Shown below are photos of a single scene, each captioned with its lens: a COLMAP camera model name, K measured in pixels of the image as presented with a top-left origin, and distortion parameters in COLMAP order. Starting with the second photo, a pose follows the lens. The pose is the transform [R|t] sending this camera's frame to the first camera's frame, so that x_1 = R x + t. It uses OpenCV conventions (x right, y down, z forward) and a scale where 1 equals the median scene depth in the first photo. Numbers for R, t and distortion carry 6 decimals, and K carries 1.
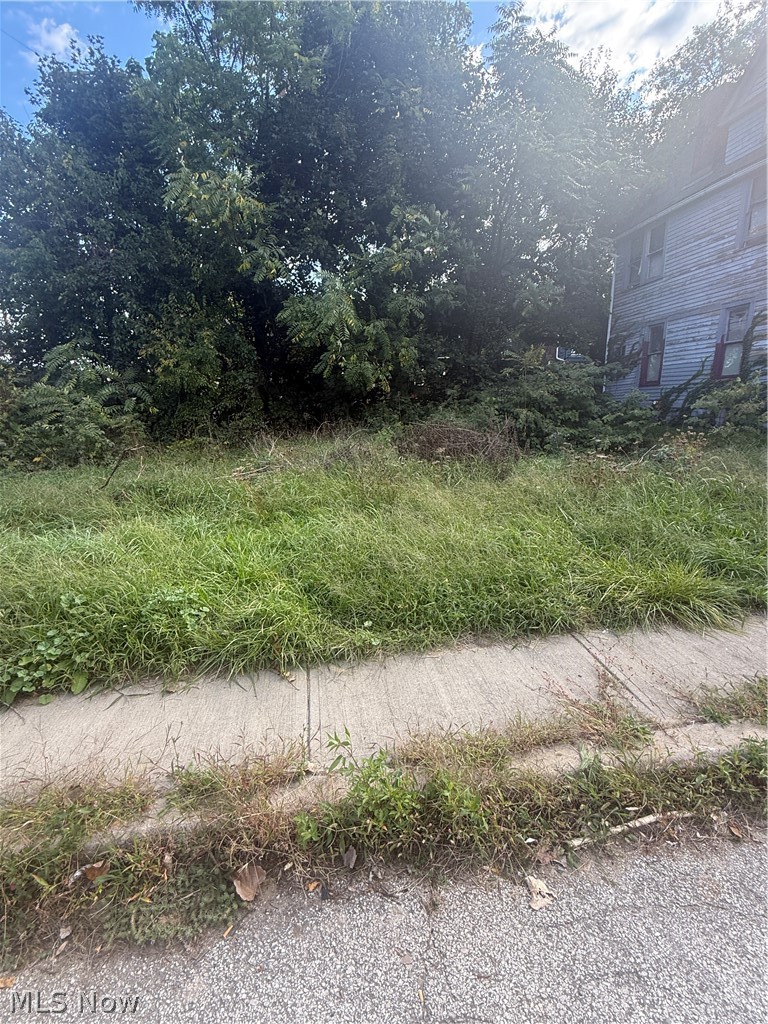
lens RADIAL K [[478.6, 0, 384.3], [0, 478.6, 509.1], [0, 0, 1]] dist [-0.004114, 0.004281]
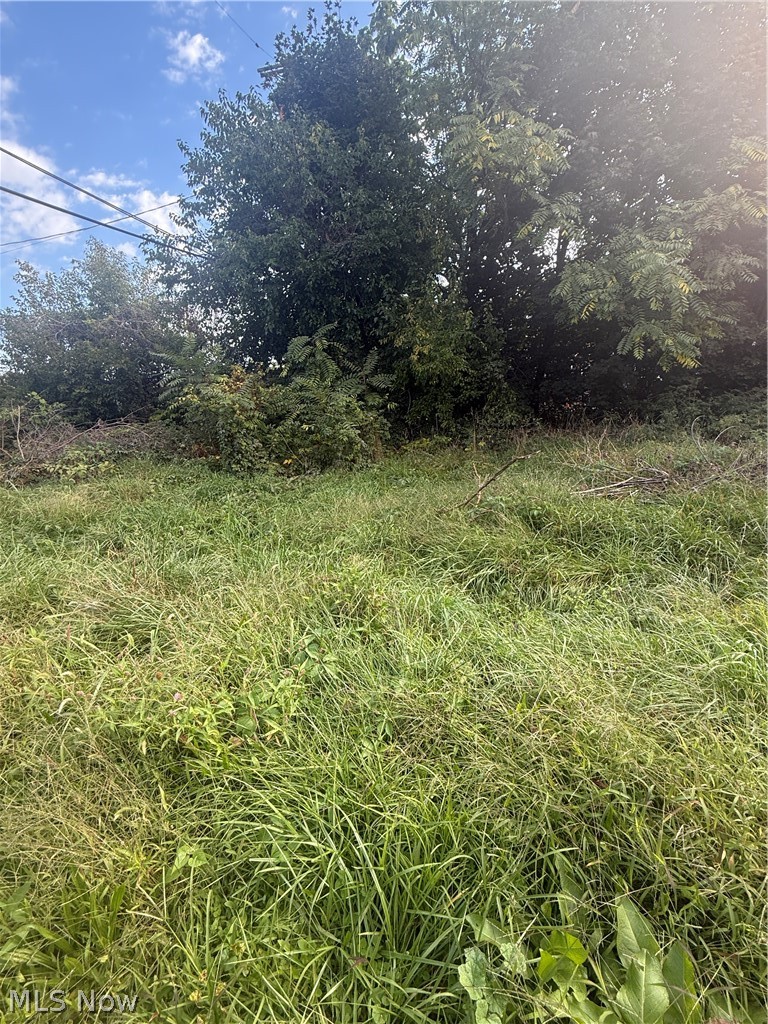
lens RADIAL K [[478.6, 0, 378.5], [0, 478.6, 509.8], [0, 0, 1]] dist [-0.004114, 0.004281]
pose [[0.977648, 0.027371, -0.208457, -0.345299], [-0.023568, 0.999508, 0.020704, -0.031556], [0.208921, -0.015328, 0.977812, 0.118102]]
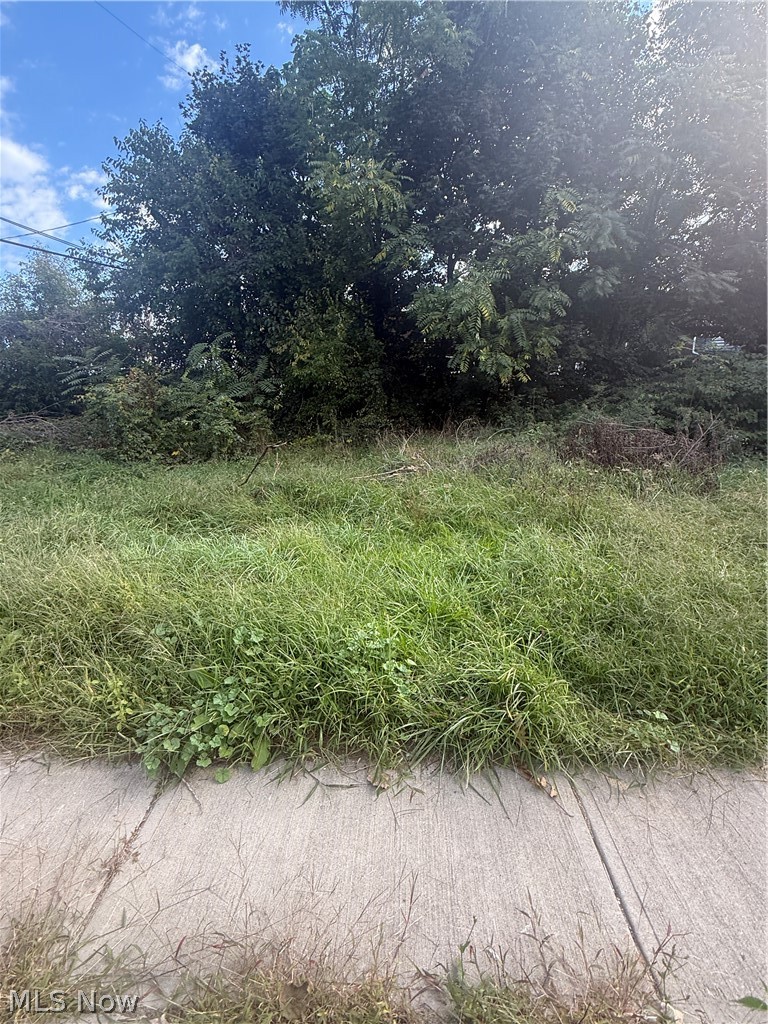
lens RADIAL K [[478.6, 0, 389.5], [0, 478.6, 508.2], [0, 0, 1]] dist [-0.004114, 0.004281]
pose [[0.981434, 0.044419, -0.186587, -0.065011], [-0.044579, 0.999000, 0.003343, -0.008207], [0.186549, 0.005037, 0.982433, 0.060100]]
